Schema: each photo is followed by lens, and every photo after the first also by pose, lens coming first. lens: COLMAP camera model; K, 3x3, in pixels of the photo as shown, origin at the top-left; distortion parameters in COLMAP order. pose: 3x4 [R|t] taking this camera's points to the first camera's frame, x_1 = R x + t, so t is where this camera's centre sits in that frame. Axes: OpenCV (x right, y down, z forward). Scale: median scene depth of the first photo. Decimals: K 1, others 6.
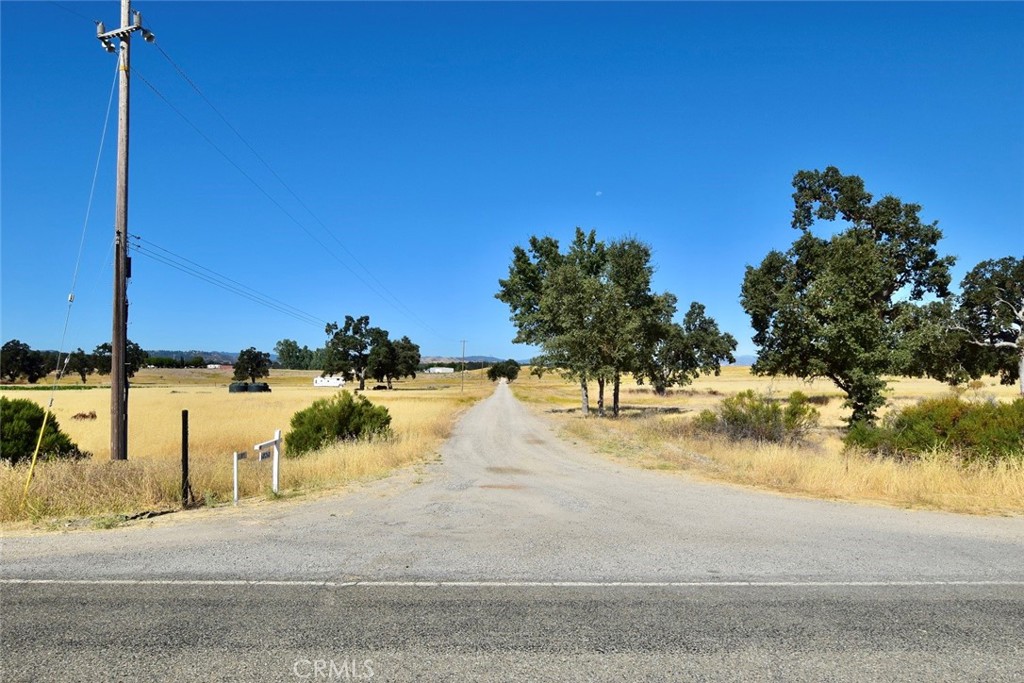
lens RADIAL K [[611.4, 0, 510.7], [0, 611.4, 343.8], [0, 0, 1]] dist [-0.002199, 0.000074]
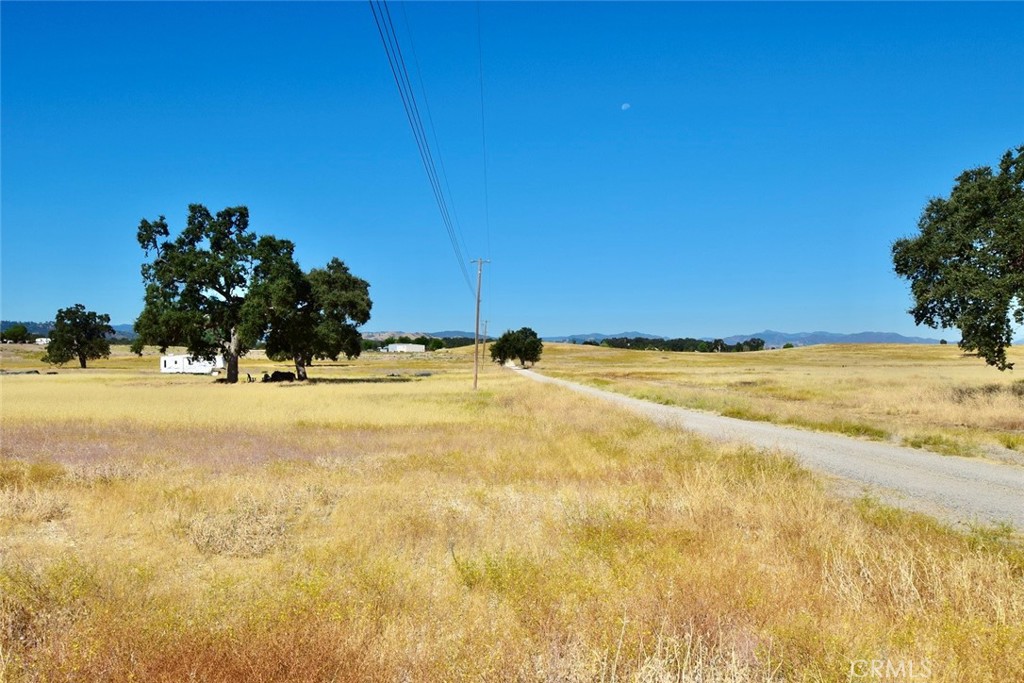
lens RADIAL K [[821.3, 0, 513.4], [0, 821.3, 341.2], [0, 0, 1]] dist [0.015687, 0.002683]
pose [[0.999768, 0.003283, 0.021301, -0.060461], [-0.003936, 0.999522, 0.030656, 0.028413], [-0.021190, -0.030733, 0.999303, 0.423022]]
